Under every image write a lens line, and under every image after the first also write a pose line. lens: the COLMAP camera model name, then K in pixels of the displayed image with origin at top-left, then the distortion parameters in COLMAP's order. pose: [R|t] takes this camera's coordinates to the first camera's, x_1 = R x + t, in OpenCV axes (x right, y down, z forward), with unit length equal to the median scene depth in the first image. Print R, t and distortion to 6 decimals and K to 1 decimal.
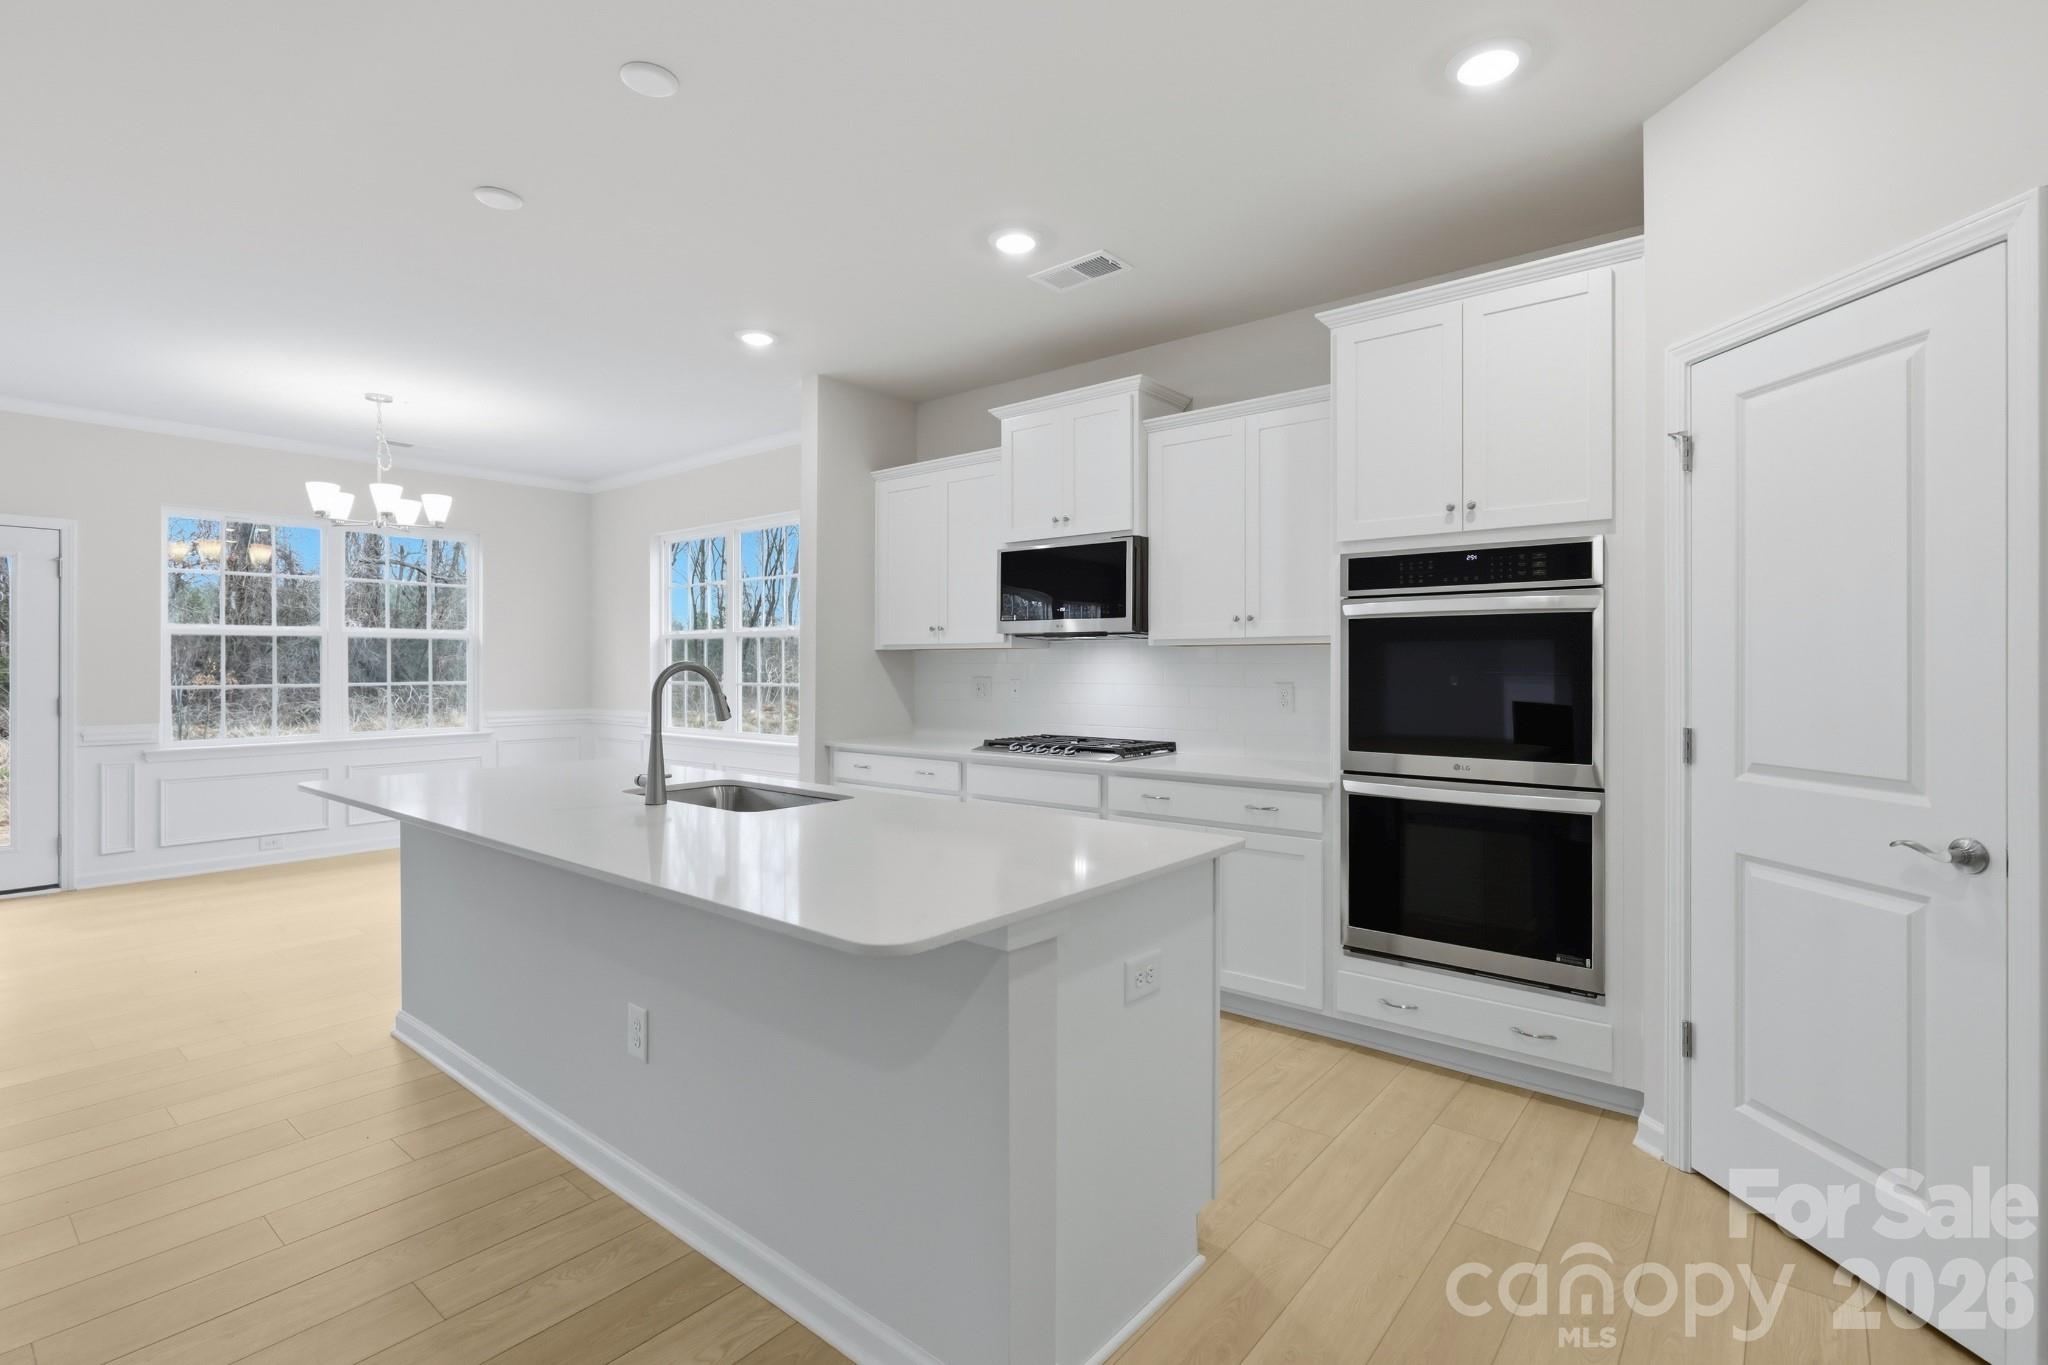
lens RADIAL K [[911.2, 0, 1024.9], [0, 911.2, 662.8], [0, 0, 1]] dist [-0.003270, -0.001441]
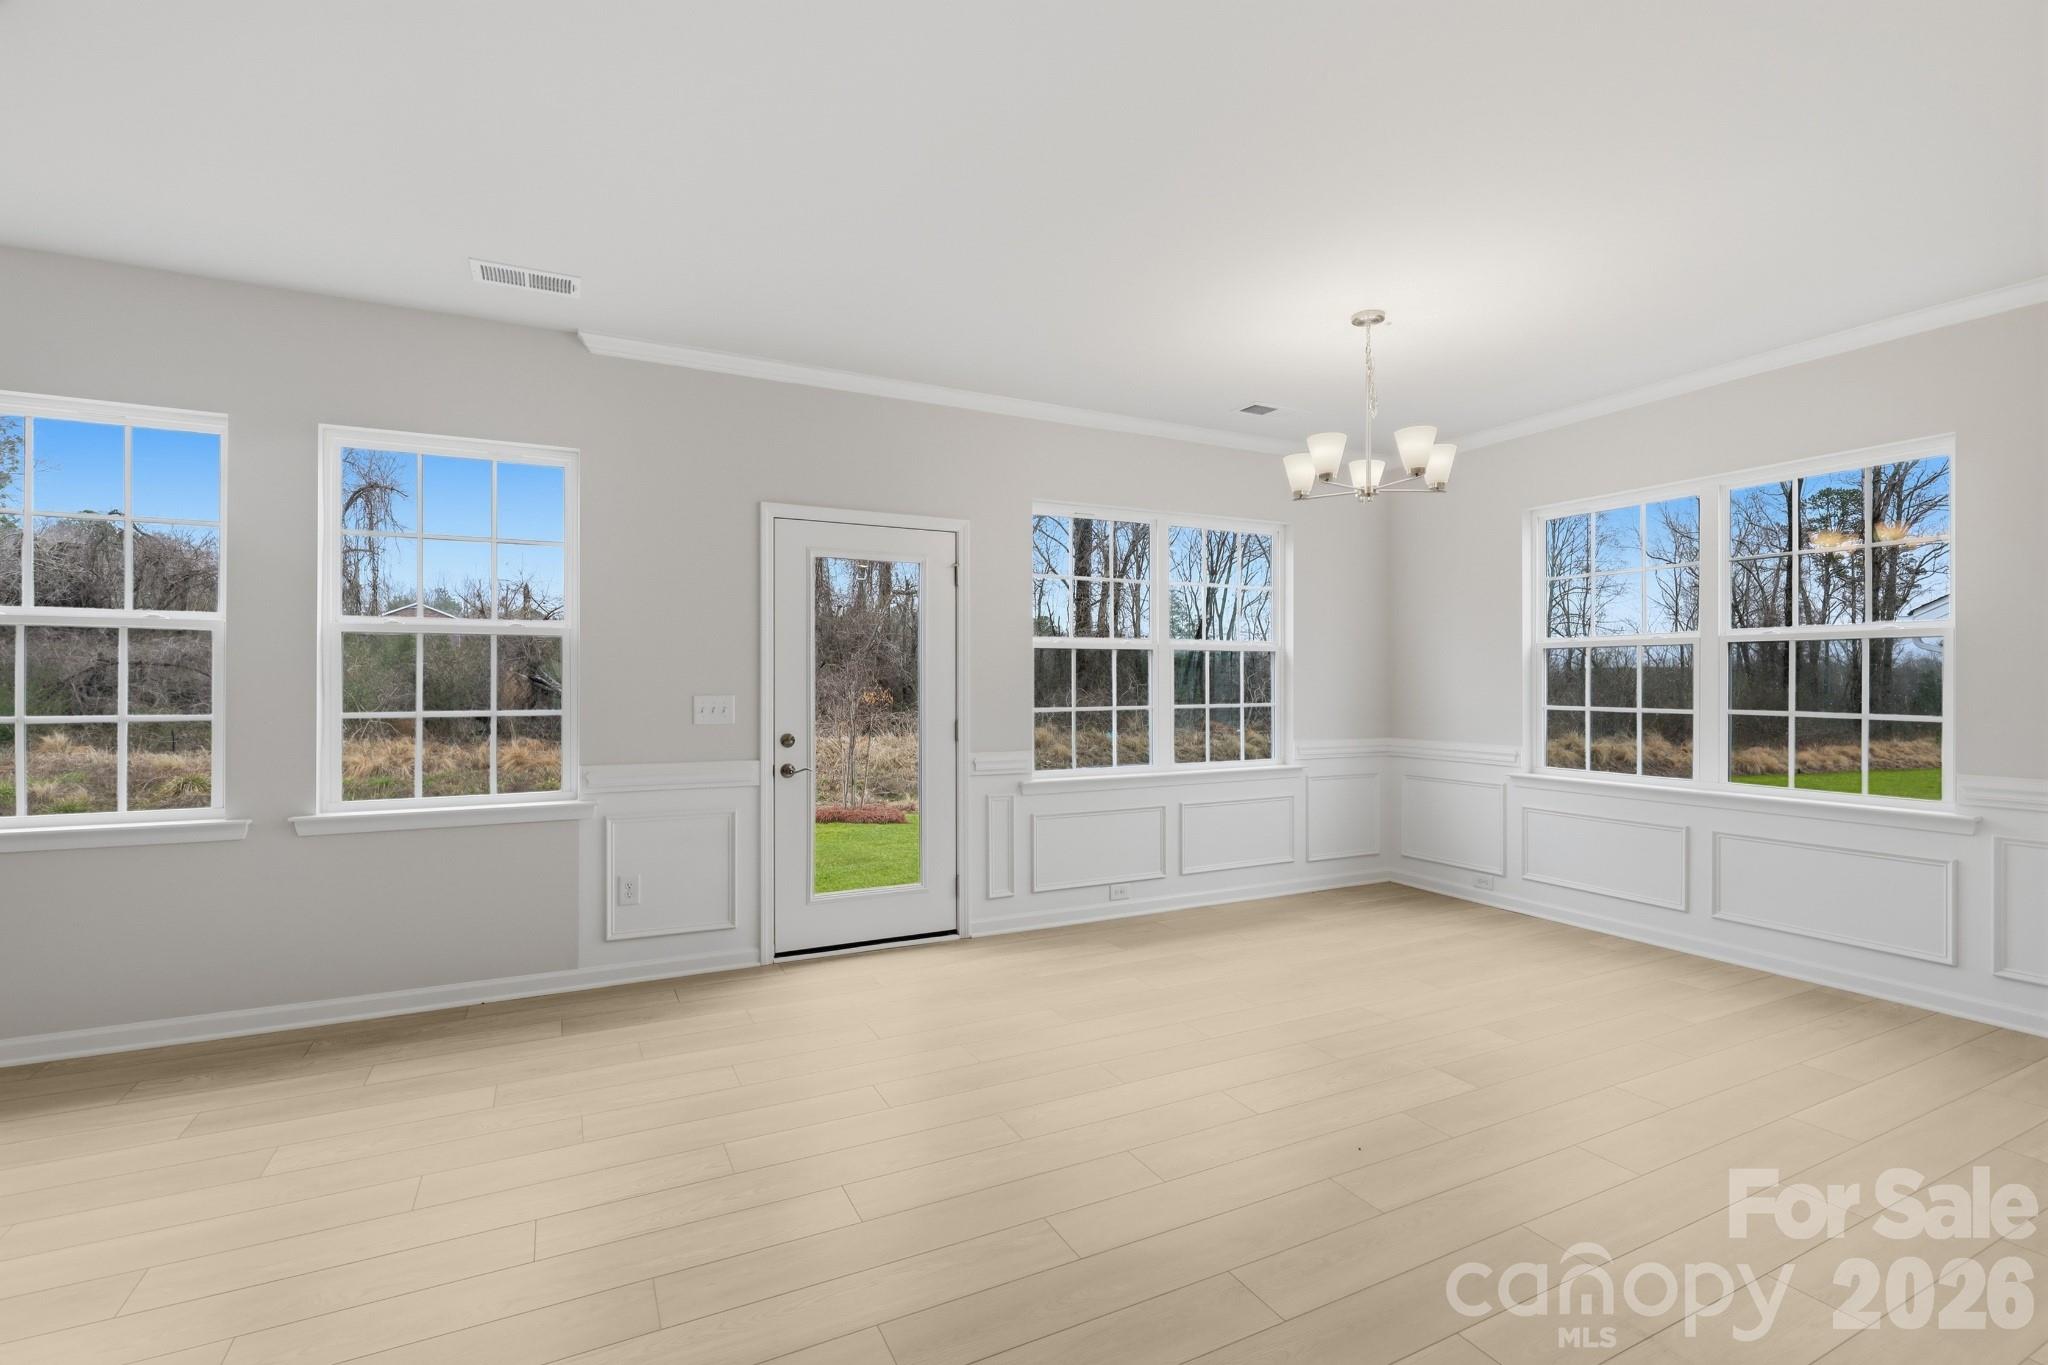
lens RADIAL K [[920.1, 0, 1022.2], [0, 920.1, 679.8], [0, 0, 1]] dist [-0.000203, -0.000330]
pose [[0.907999, -0.002999, -0.418963, -0.697769], [0.004449, 0.999987, 0.002484, -0.003882], [0.418950, -0.004119, 0.908000, 0.230957]]
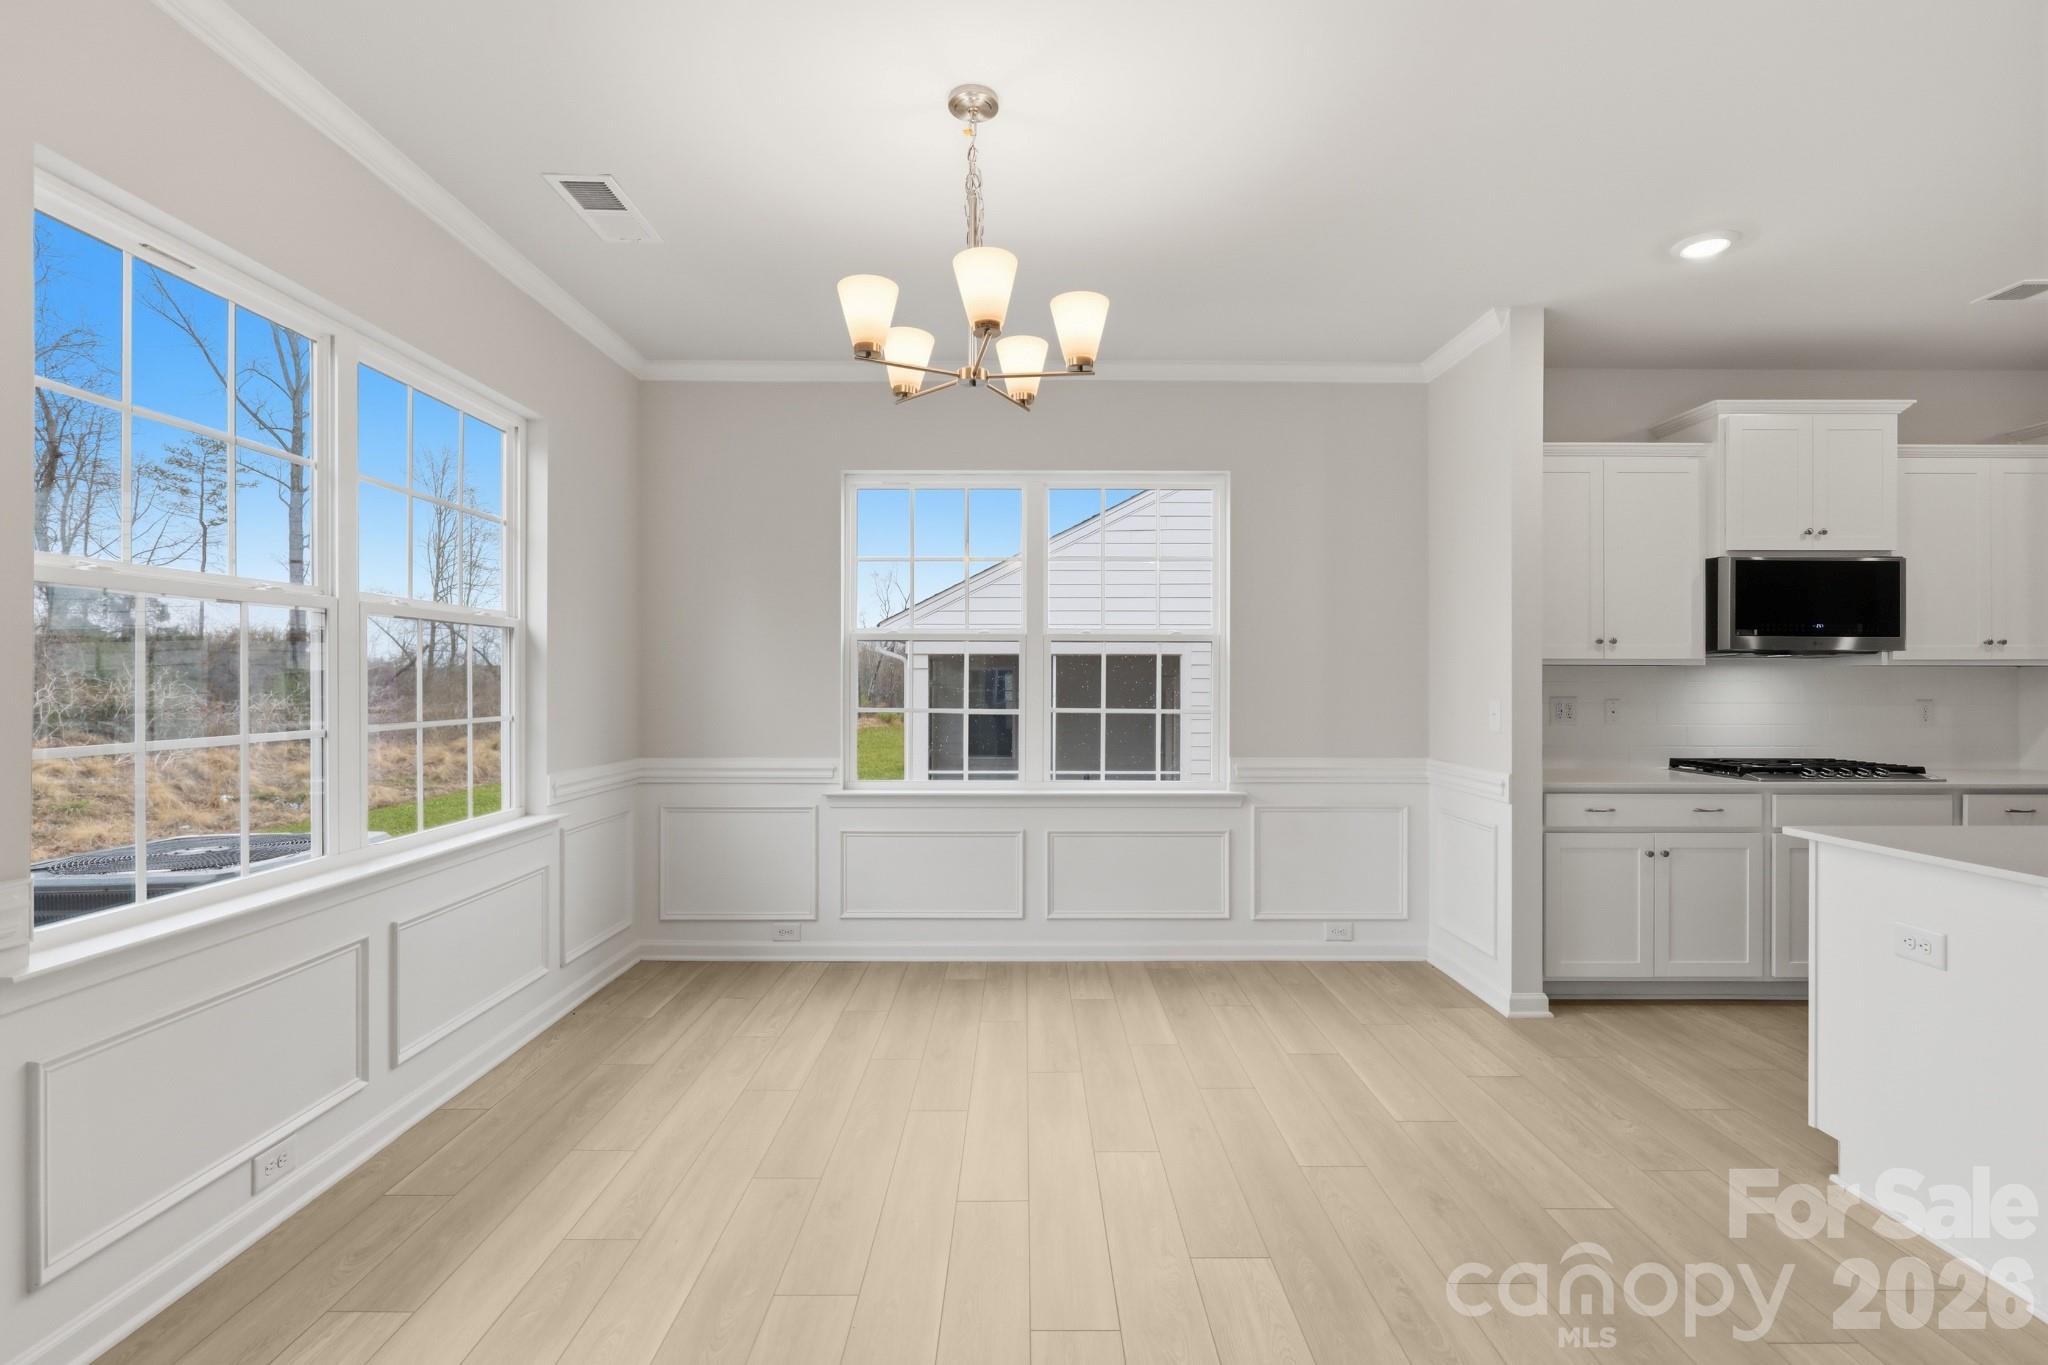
lens RADIAL K [[920.1, 0, 1022.2], [0, 920.1, 679.8], [0, 0, 1]] dist [-0.000203, -0.000330]
pose [[0.779523, 0.000608, 0.626373, -1.046046], [-0.005169, 0.999972, 0.005462, -0.002268], [-0.626352, -0.007496, 0.779504, 0.661287]]
